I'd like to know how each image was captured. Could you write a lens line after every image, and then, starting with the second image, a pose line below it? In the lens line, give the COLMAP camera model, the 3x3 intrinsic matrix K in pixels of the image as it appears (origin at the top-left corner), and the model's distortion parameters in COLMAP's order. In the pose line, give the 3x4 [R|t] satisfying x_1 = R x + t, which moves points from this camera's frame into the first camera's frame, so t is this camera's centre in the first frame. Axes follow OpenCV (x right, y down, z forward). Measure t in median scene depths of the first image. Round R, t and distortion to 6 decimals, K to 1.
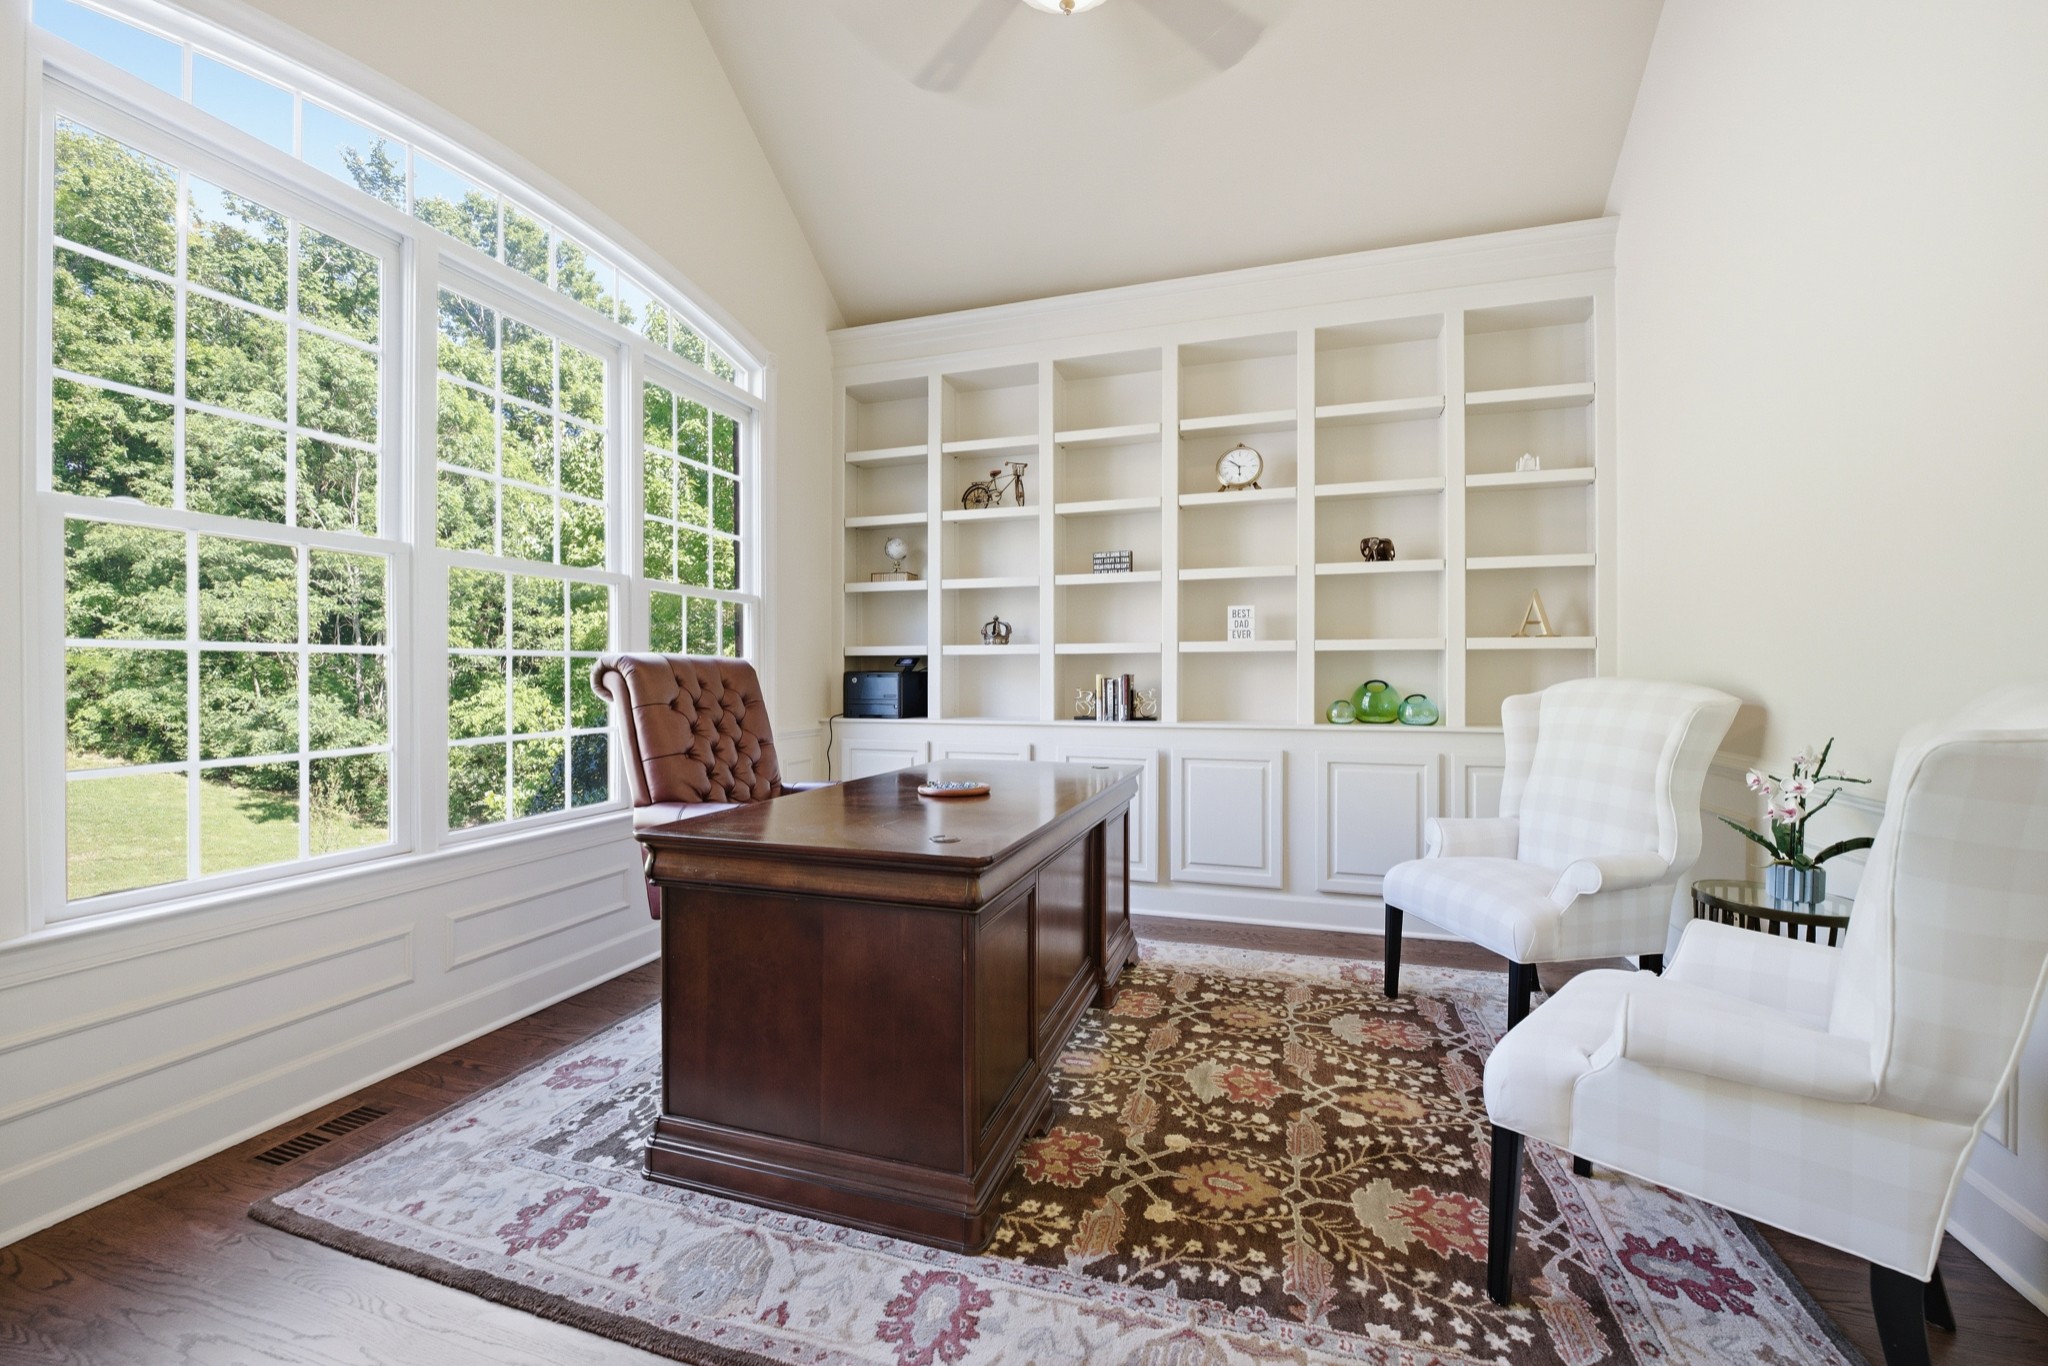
lens RADIAL K [[818.4, 0, 1014.7], [0, 818.4, 680.4], [0, 0, 1]] dist [-0.015521, -0.000334]
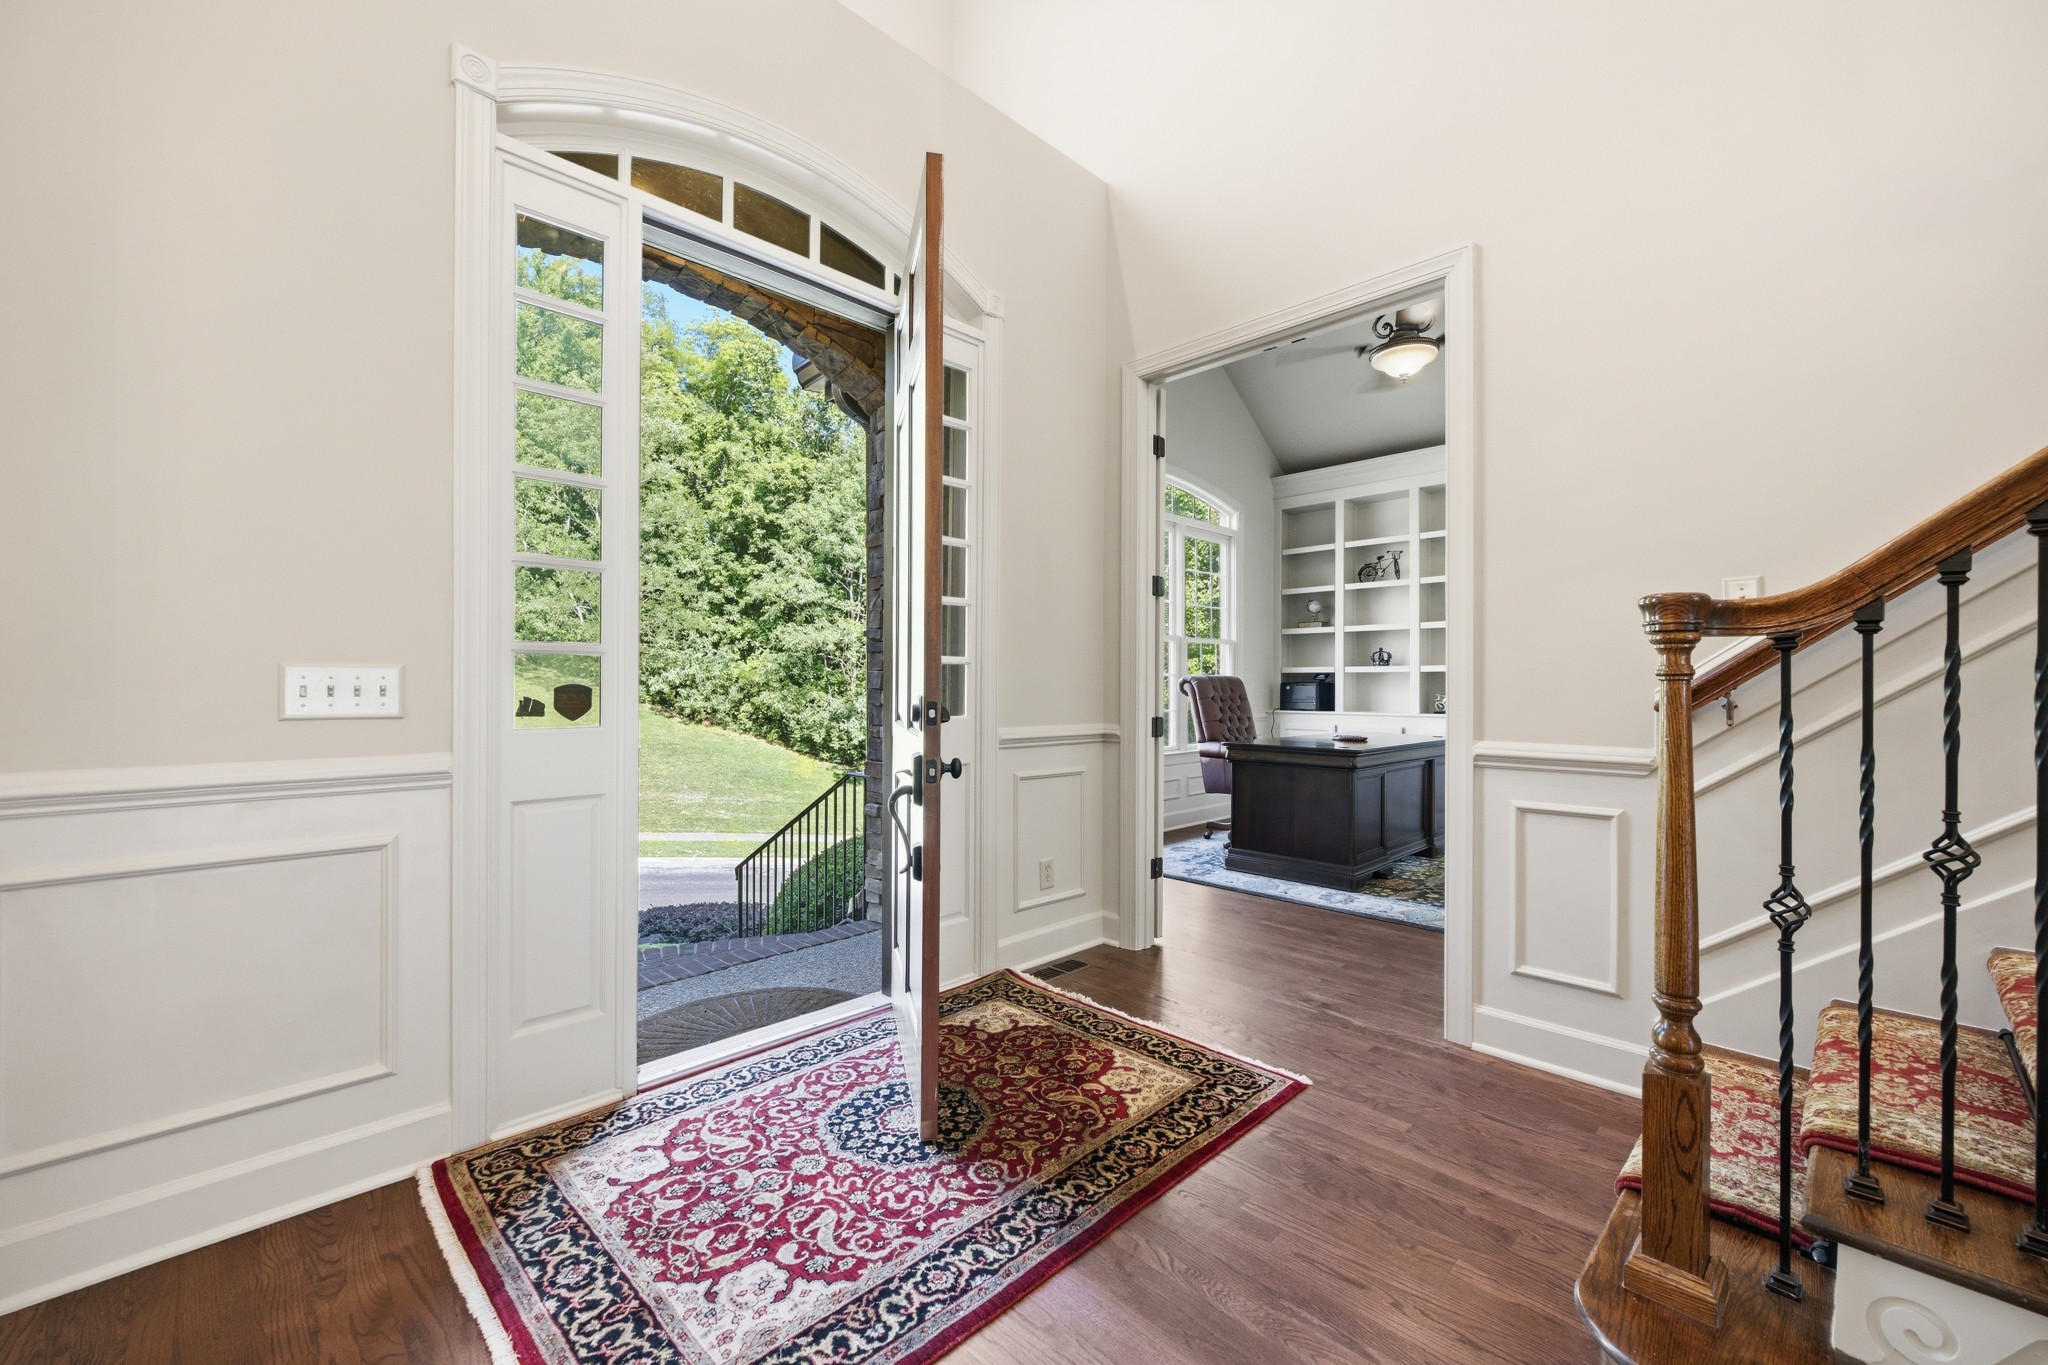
lens RADIAL K [[818.4, 0, 1018.3], [0, 818.4, 682.2], [0, 0, 1]] dist [-0.015521, -0.000334]
pose [[0.890496, 0.002082, -0.454987, 0.071203], [-0.005870, 0.999959, -0.006913, 0.003112], [0.454954, 0.008827, 0.890471, -0.726216]]
